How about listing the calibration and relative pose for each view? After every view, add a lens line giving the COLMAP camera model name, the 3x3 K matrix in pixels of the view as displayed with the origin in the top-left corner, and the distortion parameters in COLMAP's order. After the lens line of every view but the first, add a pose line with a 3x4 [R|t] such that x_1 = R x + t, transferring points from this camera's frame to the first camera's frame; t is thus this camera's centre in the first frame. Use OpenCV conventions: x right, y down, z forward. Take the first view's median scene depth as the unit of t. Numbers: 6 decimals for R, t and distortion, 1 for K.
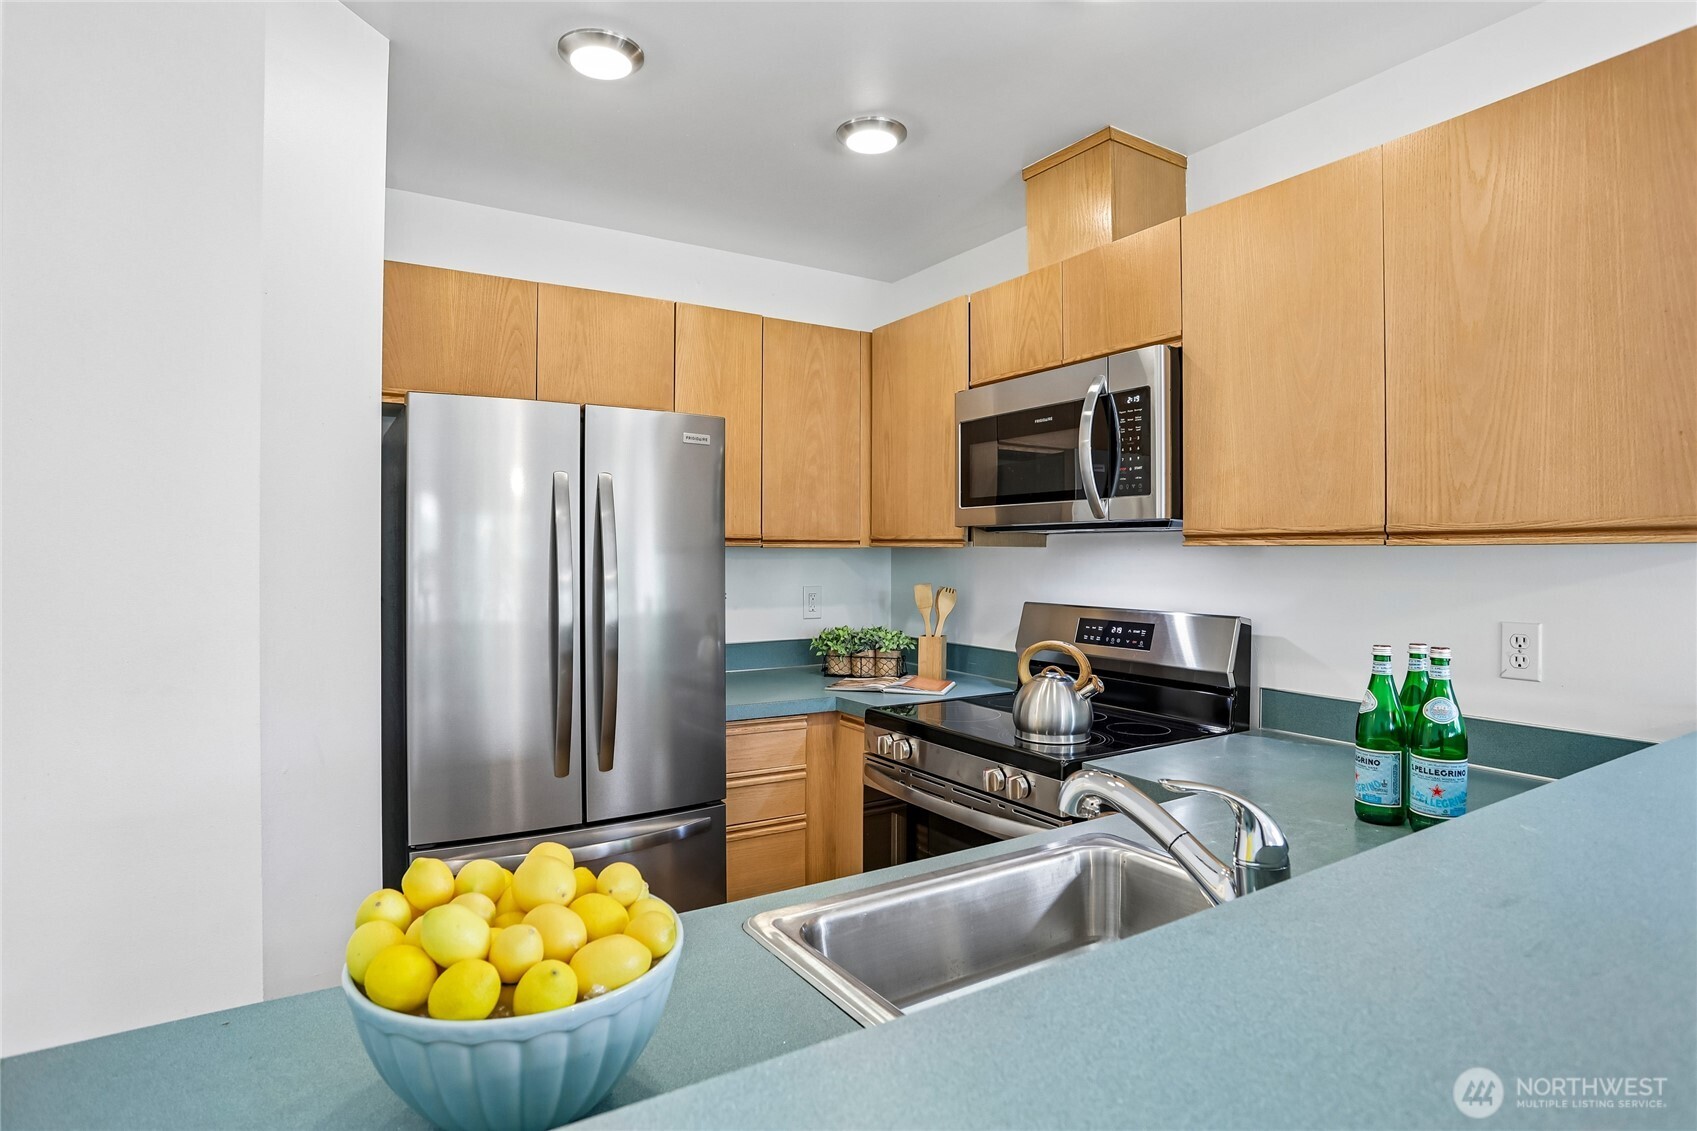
lens RADIAL K [[892.1, 0, 858.8], [0, 892.1, 558.0], [0, 0, 1]] dist [-0.018198, -0.001016]
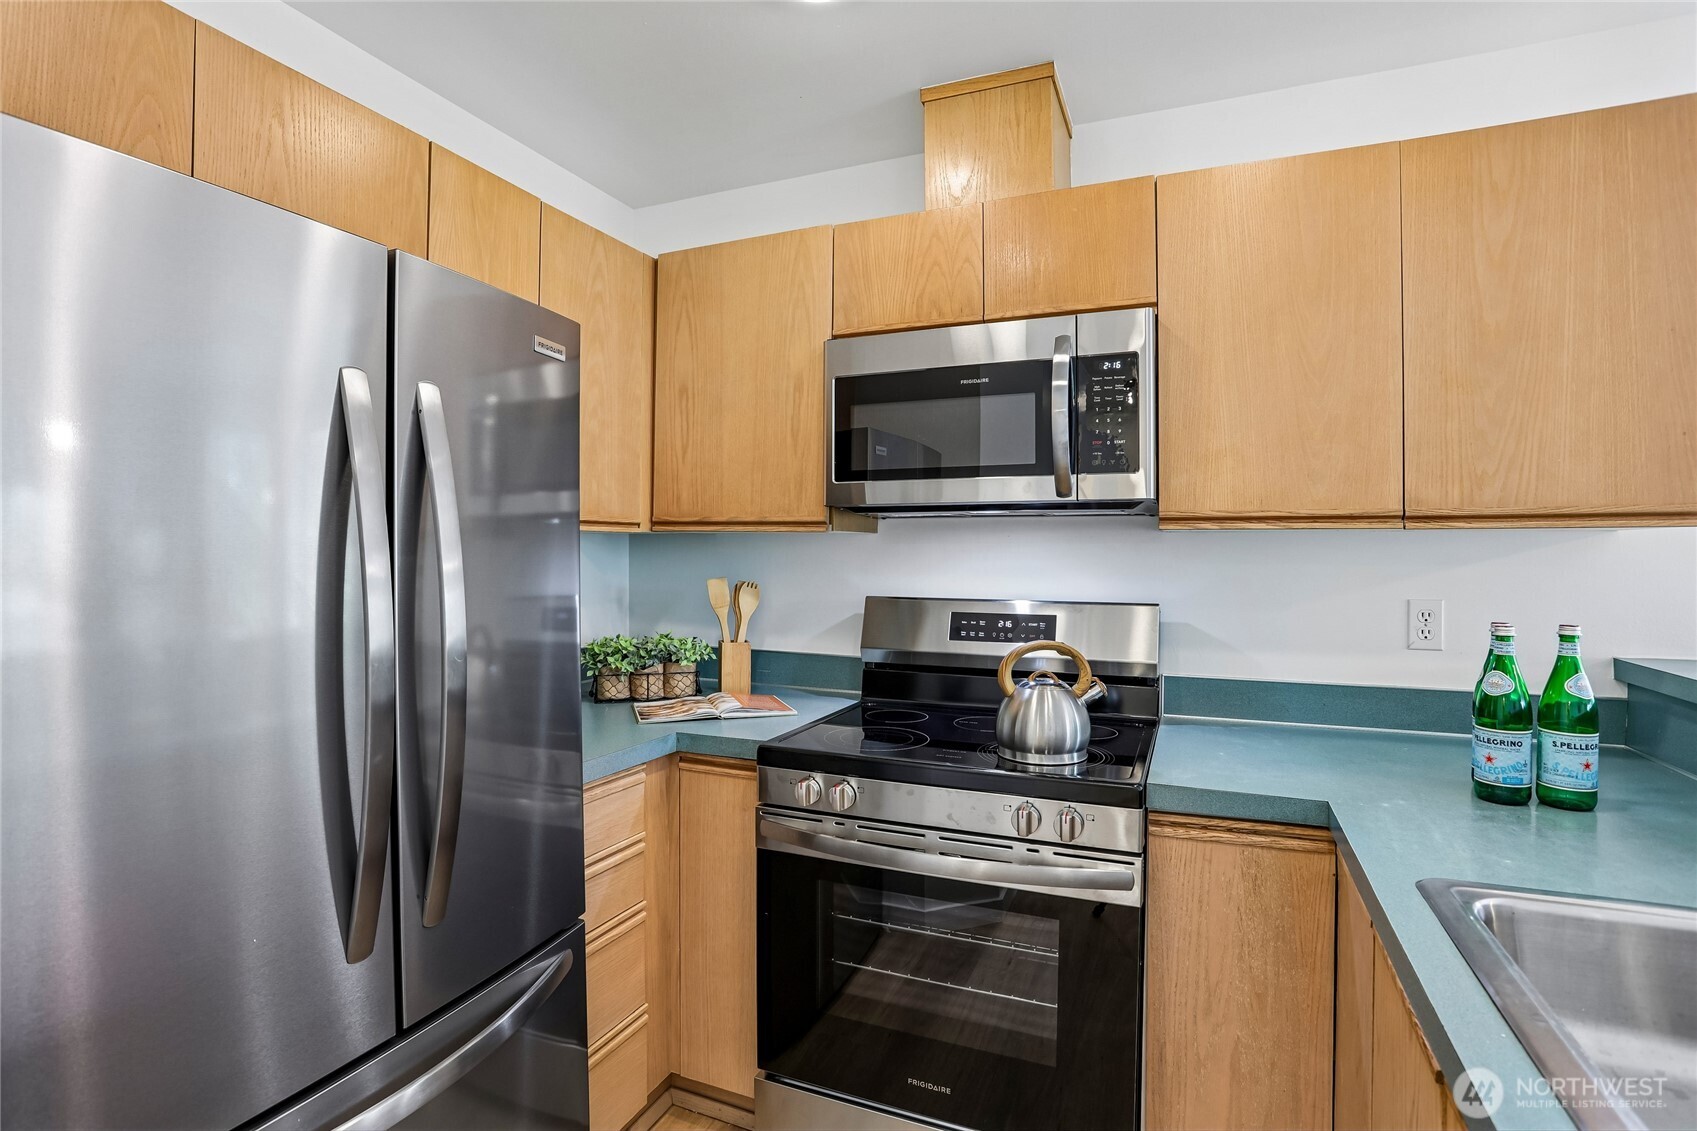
lens RADIAL K [[826.0, 0, 852.3], [0, 826.0, 557.3], [0, 0, 1]] dist [-0.057113, 0.016148]
pose [[0.829118, -0.004802, 0.559053, -0.343009], [0.002275, 0.999984, 0.005215, 0.009280], [-0.559069, -0.003052, 0.829115, 0.430941]]
